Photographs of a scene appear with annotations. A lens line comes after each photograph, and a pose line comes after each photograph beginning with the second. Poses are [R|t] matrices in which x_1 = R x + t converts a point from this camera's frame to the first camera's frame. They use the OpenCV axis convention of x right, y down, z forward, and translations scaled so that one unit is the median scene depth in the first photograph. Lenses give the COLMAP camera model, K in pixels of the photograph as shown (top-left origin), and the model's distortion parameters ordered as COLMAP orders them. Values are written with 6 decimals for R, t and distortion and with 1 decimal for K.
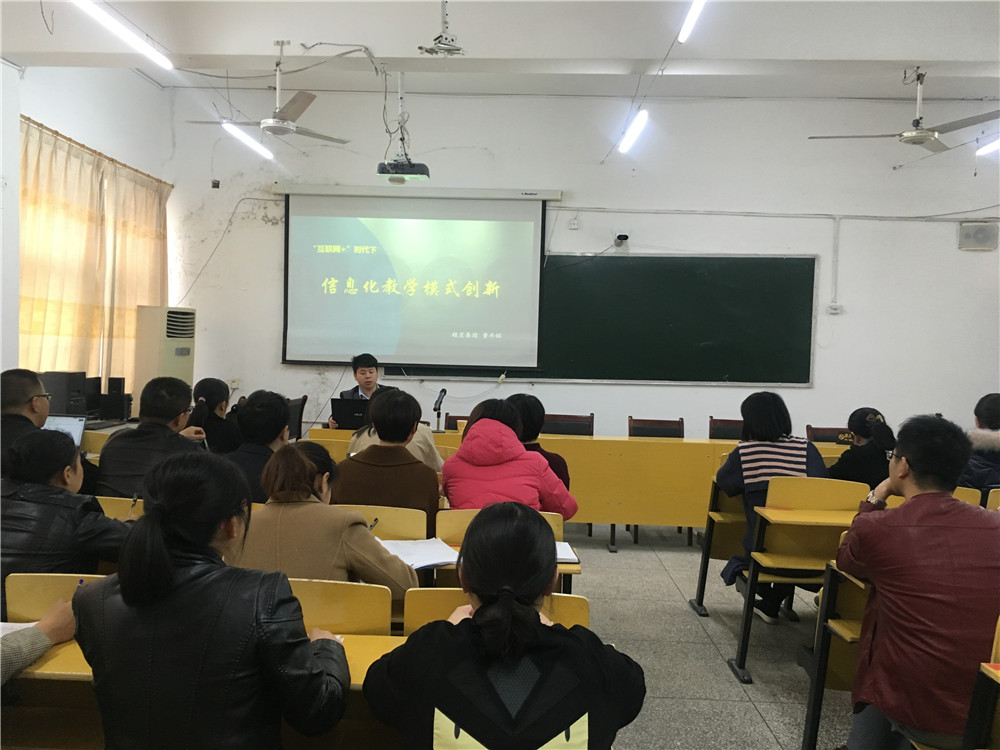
lens RADIAL K [[843.1, 0, 500.0], [0, 843.1, 375.0], [0, 0, 1]] dist [0.075511, -0.117310]
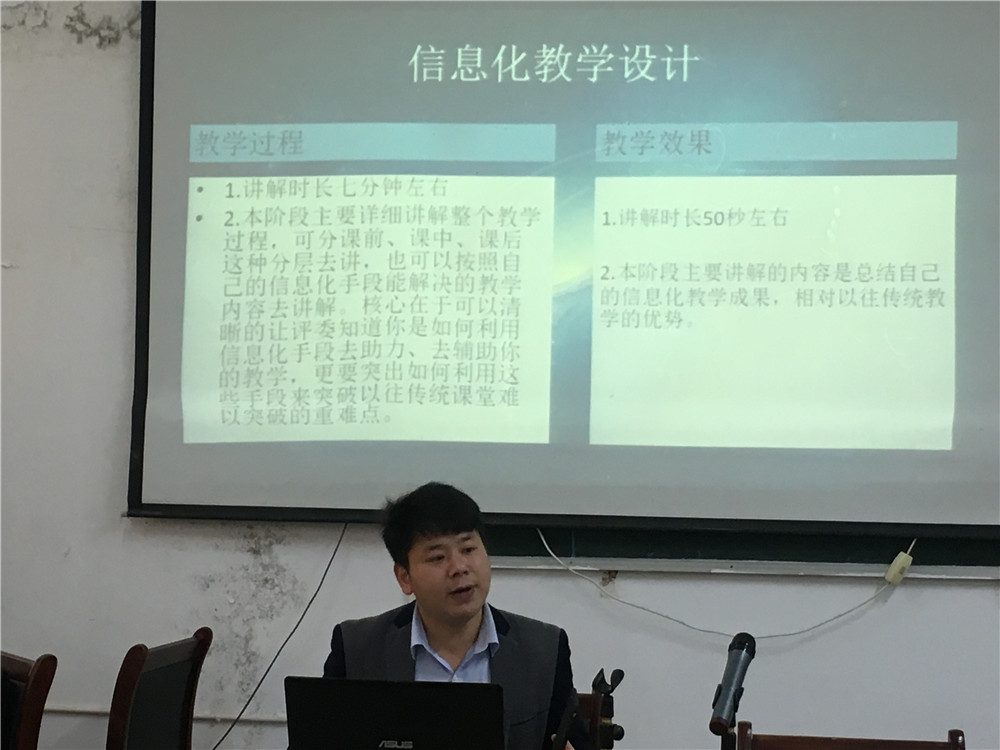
lens RADIAL K [[1915.6, 0, 496.5], [0, 1915.6, 445.3], [0, 0, 1]] dist [0.014554, -0.081467]
pose [[0.996088, -0.006587, -0.088119, -0.074660], [0.002328, 0.998828, -0.048346, -0.005753], [0.088334, 0.047951, 0.994936, 0.362105]]
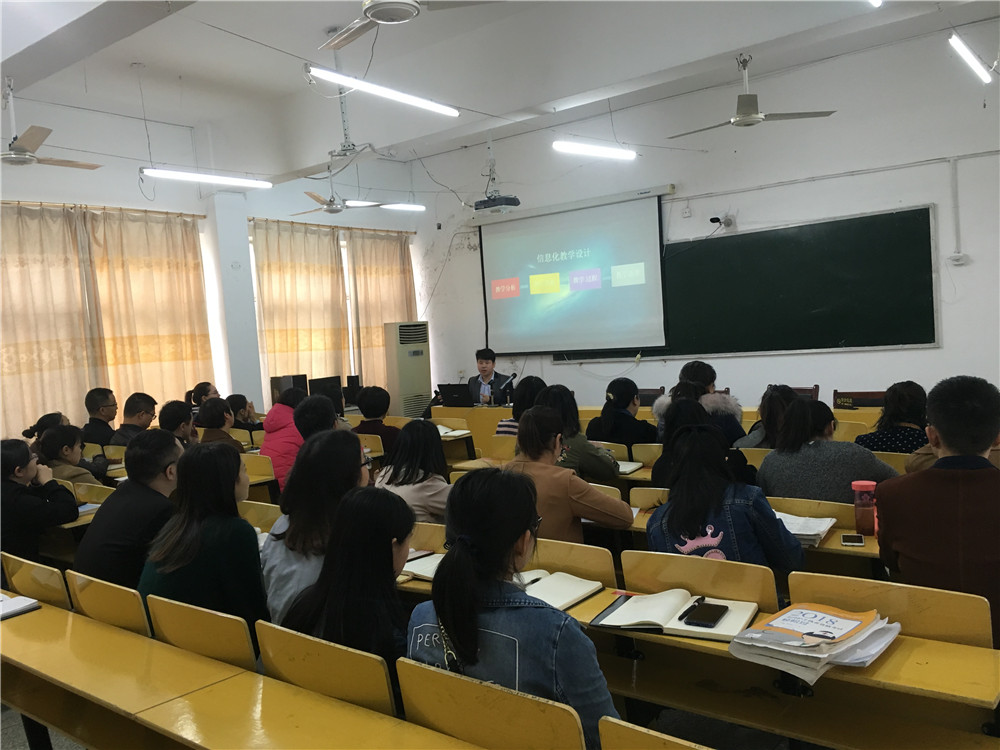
lens RADIAL K [[843.1, 0, 500.0], [0, 843.1, 375.0], [0, 0, 1]] dist [0.075511, -0.117310]
pose [[0.806436, -0.048898, -0.589297, 0.527389], [0.065740, 0.997811, 0.007168, 0.006903], [0.587656, -0.044521, 0.807885, -0.032763]]
